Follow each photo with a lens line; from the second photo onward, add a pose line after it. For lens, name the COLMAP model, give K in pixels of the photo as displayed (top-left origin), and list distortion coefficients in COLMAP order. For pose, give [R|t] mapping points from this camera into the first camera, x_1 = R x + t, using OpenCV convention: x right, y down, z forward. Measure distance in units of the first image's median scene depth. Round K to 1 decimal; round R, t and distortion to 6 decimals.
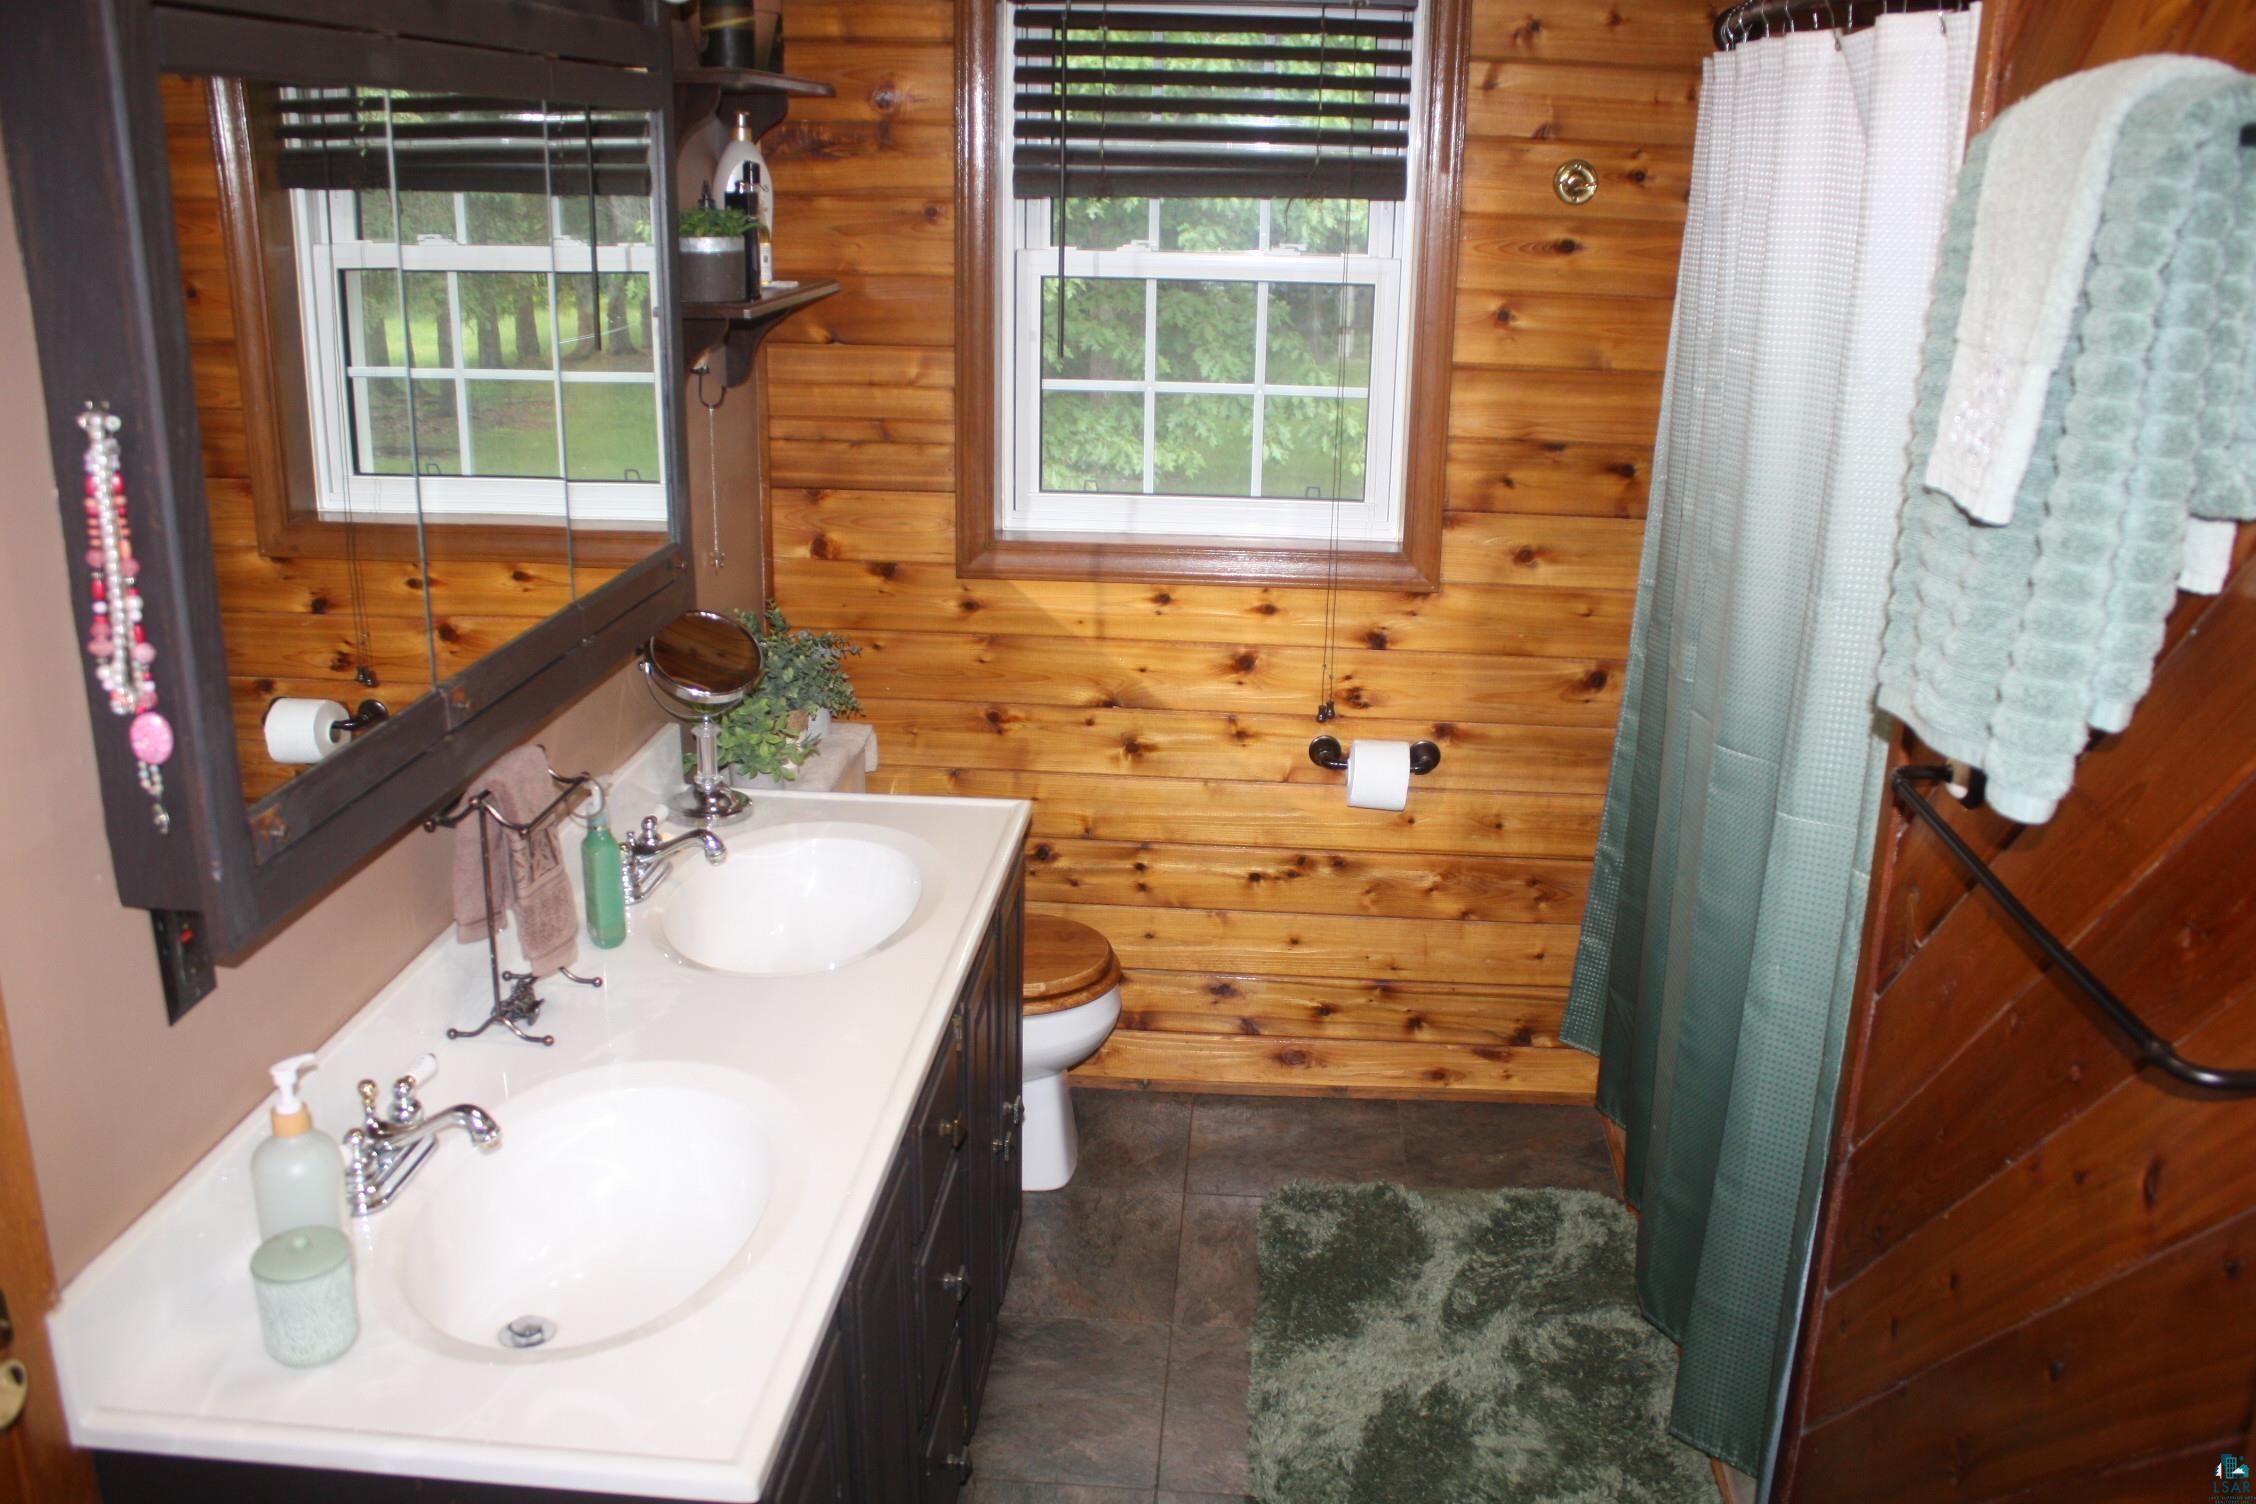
lens RADIAL K [[1900.3, 0, 1140.2], [0, 1900.3, 754.3], [0, 0, 1]] dist [-0.165404, 0.144197]
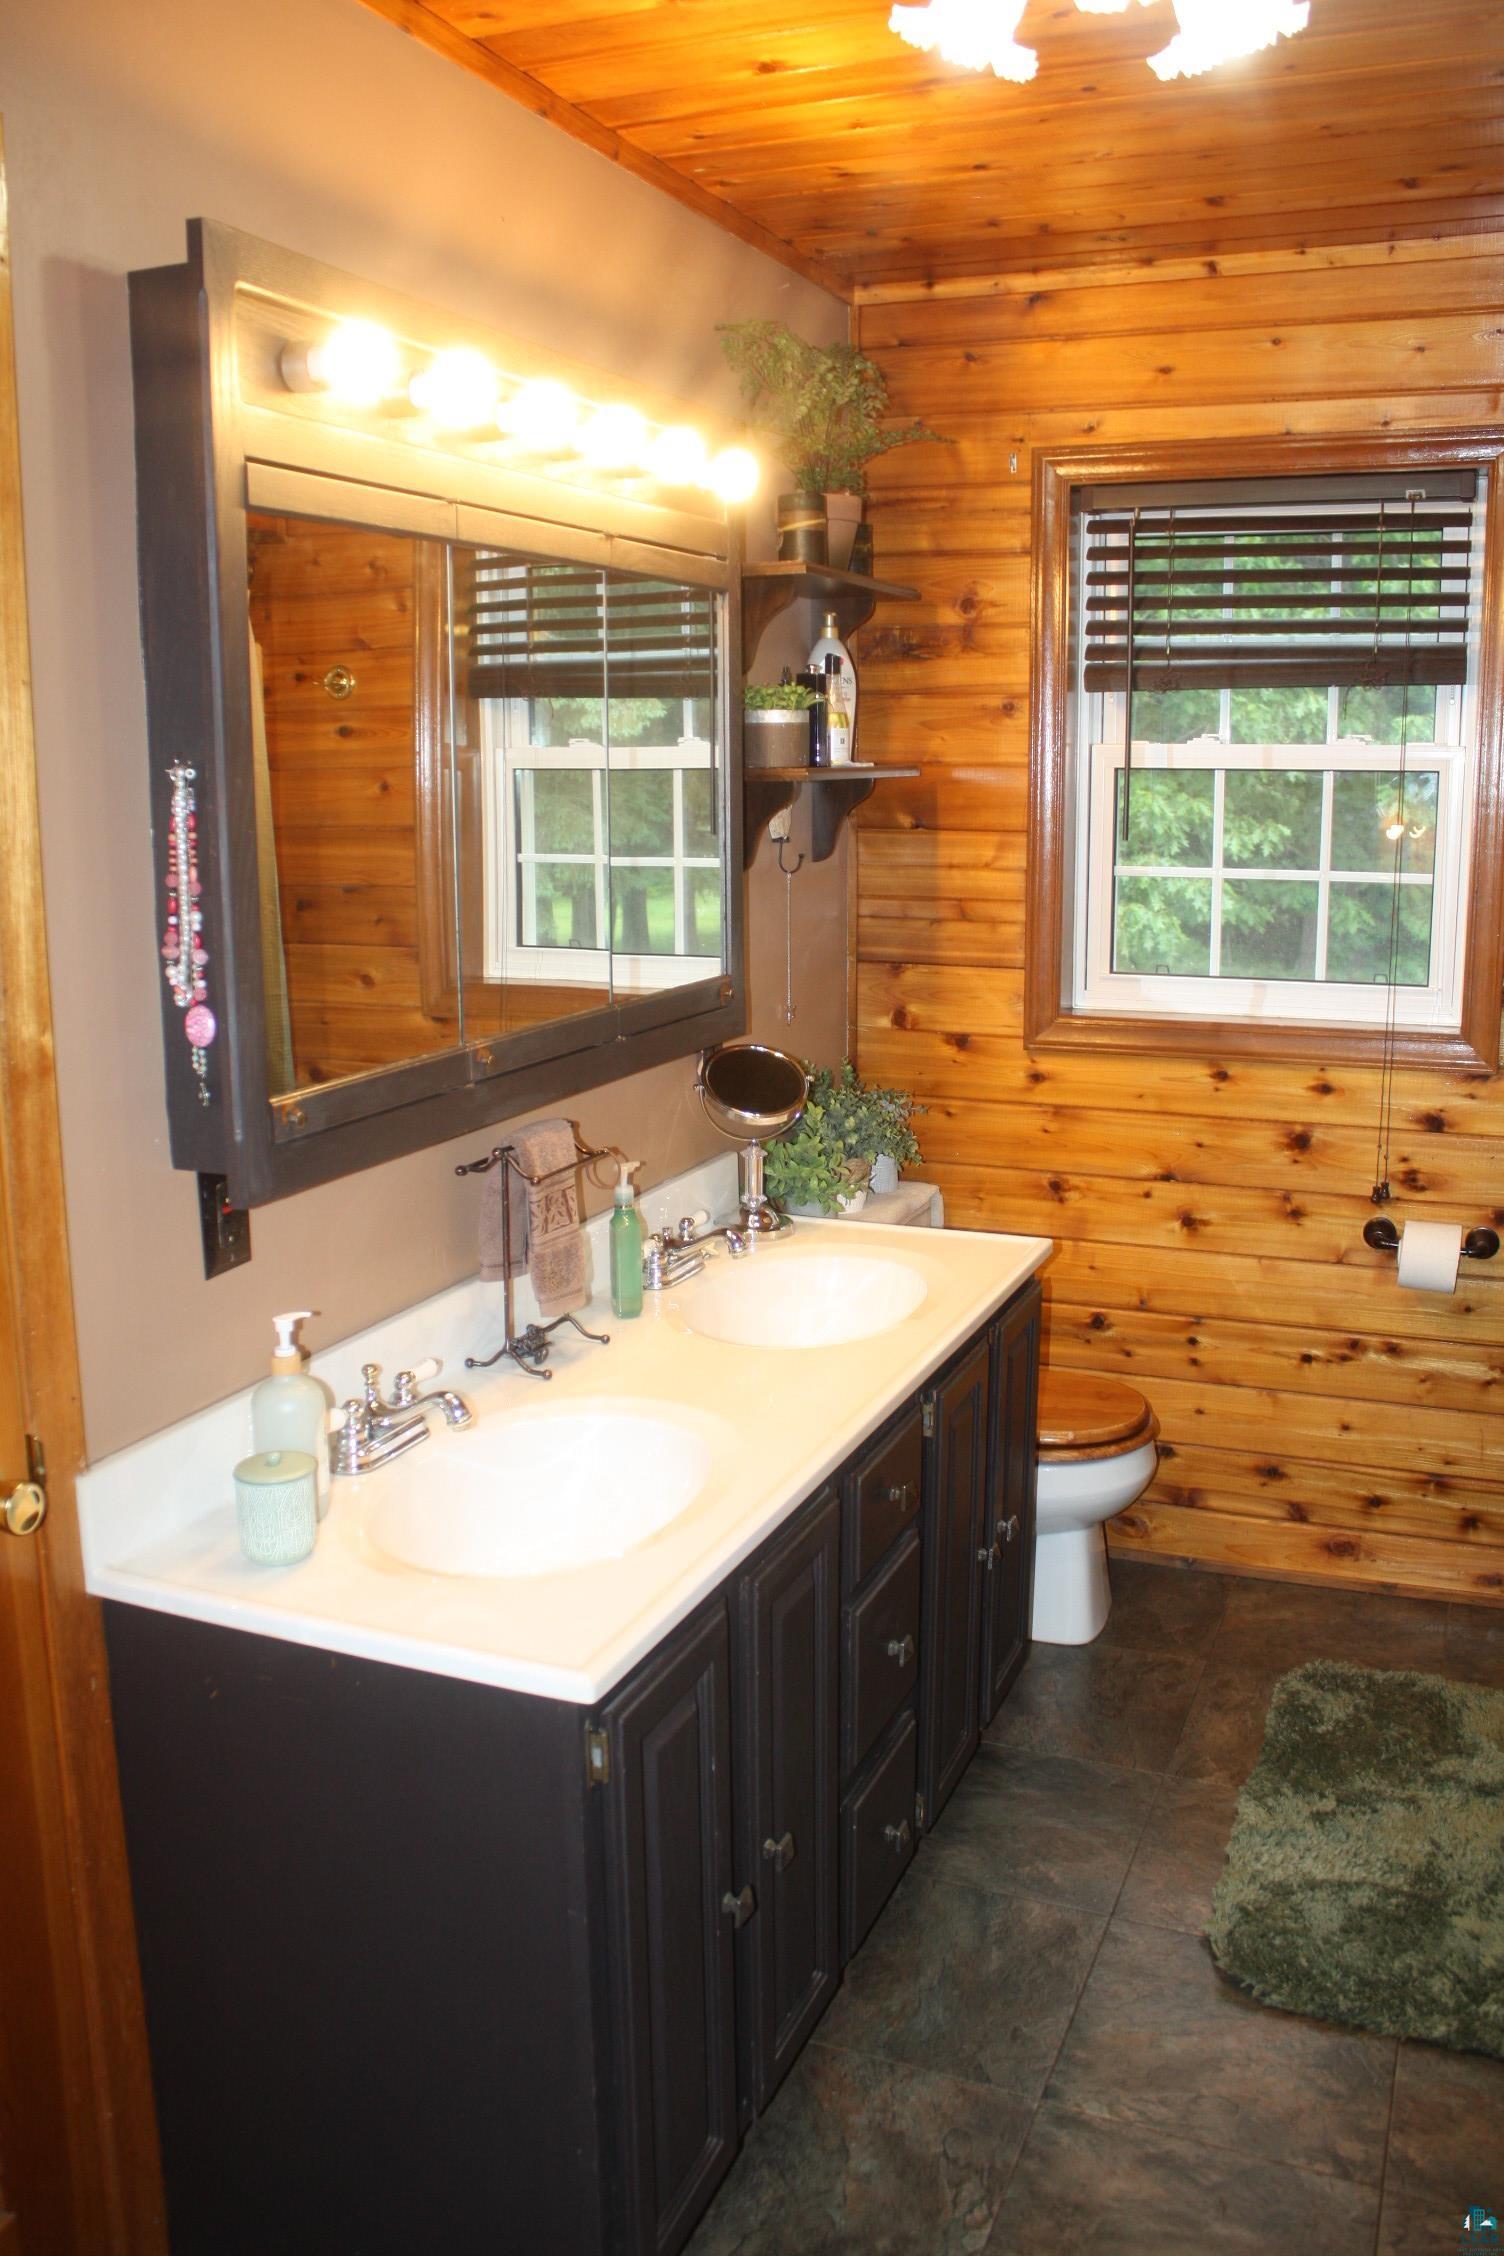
lens RADIAL K [[1900.3, 0, 759.6], [0, 1900.3, 1127.7], [0, 0, 1]] dist [-0.165404, 0.144197]
pose [[0.948447, 0.037267, -0.314738, 0.099933], [-0.072791, 0.992130, -0.101876, 0.070463], [0.308465, 0.119534, 0.943695, -0.037651]]
